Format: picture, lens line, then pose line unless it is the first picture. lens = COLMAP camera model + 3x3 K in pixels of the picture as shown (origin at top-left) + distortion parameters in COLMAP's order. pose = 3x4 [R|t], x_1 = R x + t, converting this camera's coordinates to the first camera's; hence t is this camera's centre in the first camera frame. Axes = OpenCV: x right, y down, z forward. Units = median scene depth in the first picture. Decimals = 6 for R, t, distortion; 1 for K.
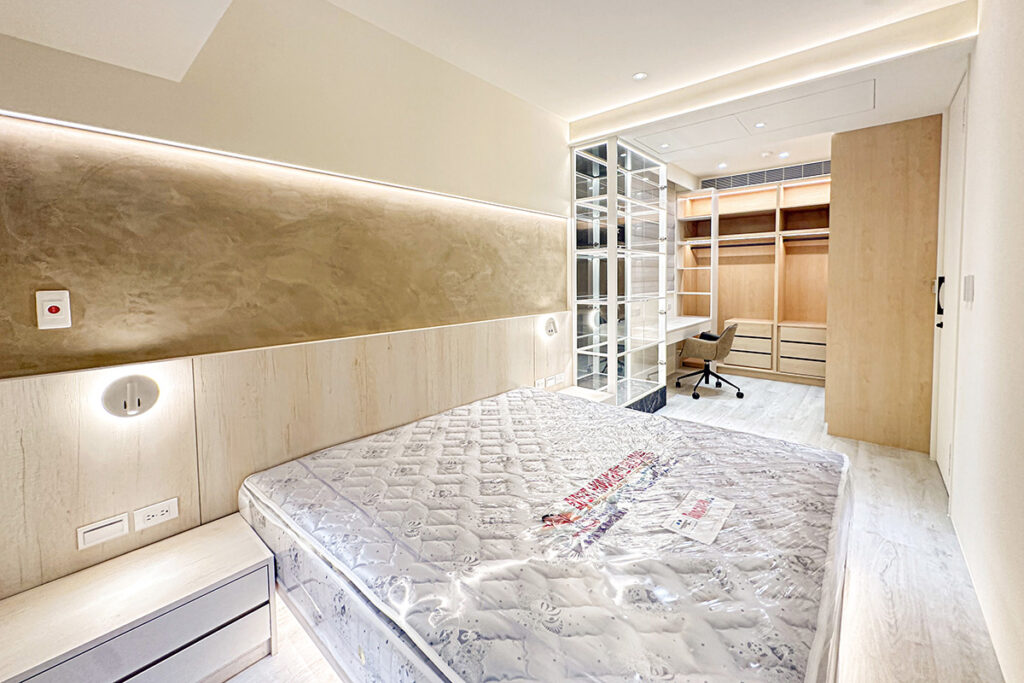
lens RADIAL K [[379.0, 0, 534.6], [0, 379.0, 295.1], [0, 0, 1]] dist [0.000873, 0.000052]
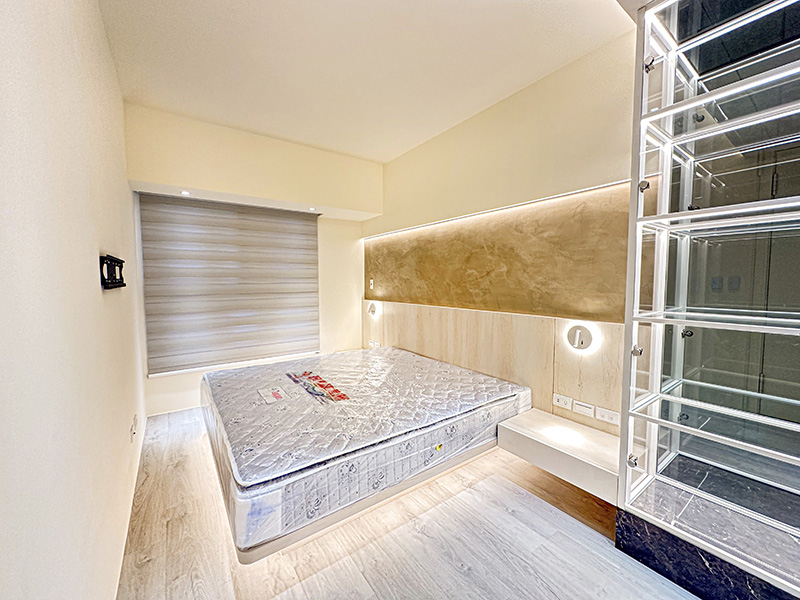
lens RADIAL K [[318.6, 0, 400.0], [0, 318.6, 300.0], [0, 0, 1]] dist [-0.000302, -0.000133]
pose [[-0.214163, 0.094774, -0.972189, 0.707063], [-0.014146, 0.994877, 0.100102, -0.049887], [0.976695, 0.035191, -0.211725, 0.731199]]
